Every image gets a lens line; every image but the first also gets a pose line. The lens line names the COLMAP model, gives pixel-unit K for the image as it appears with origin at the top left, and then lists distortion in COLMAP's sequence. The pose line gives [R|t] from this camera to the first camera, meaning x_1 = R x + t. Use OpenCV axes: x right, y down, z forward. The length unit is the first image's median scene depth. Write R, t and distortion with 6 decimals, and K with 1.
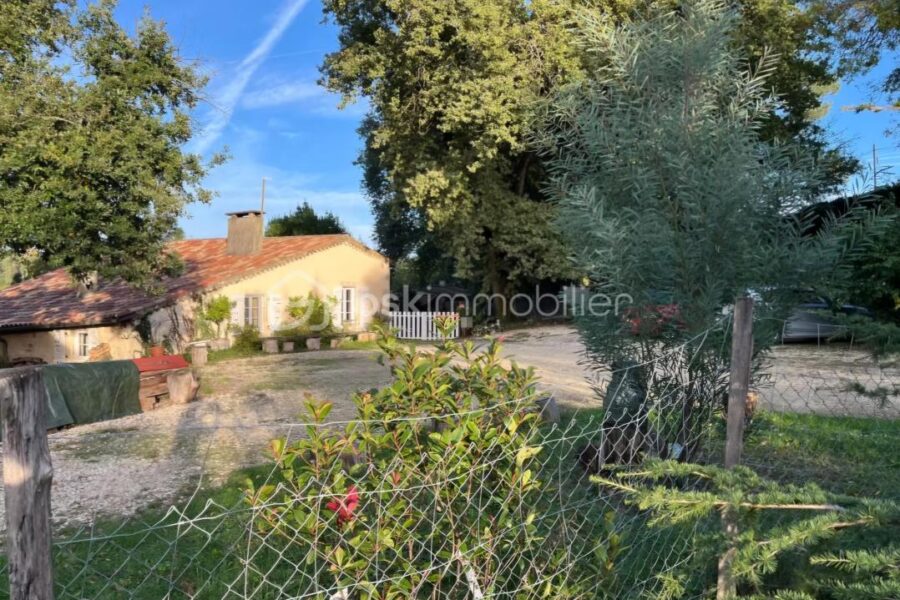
lens RADIAL K [[745.8, 0, 450.0], [0, 745.8, 300.0], [0, 0, 1]] dist [-0.007277, -0.010411]
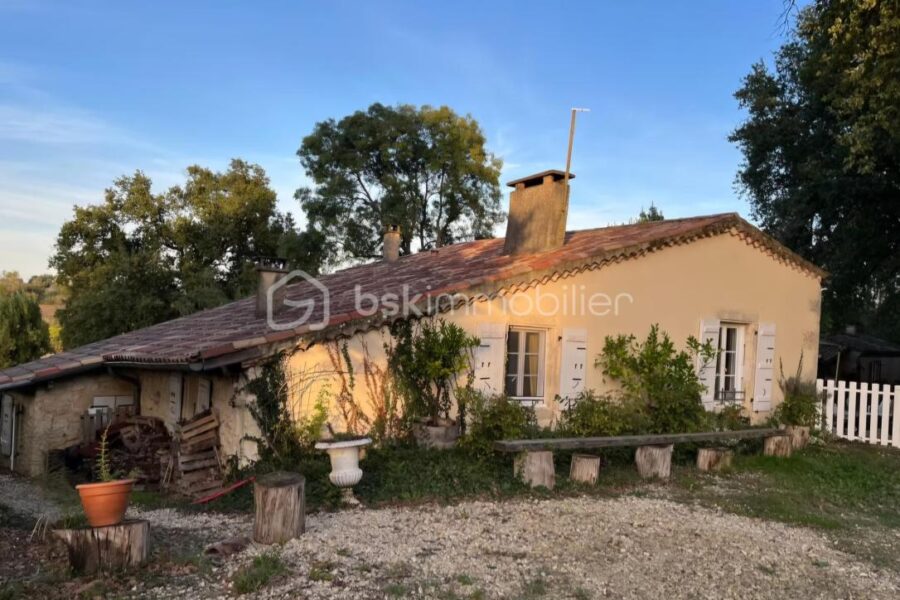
lens RADIAL K [[745.8, 0, 450.0], [0, 745.8, 300.0], [0, 0, 1]] dist [-0.007277, -0.010411]
pose [[0.897861, 0.032978, -0.439043, -0.091404], [-0.057628, 0.997414, -0.042934, -0.001089], [0.436492, 0.063850, 0.897440, 0.494056]]
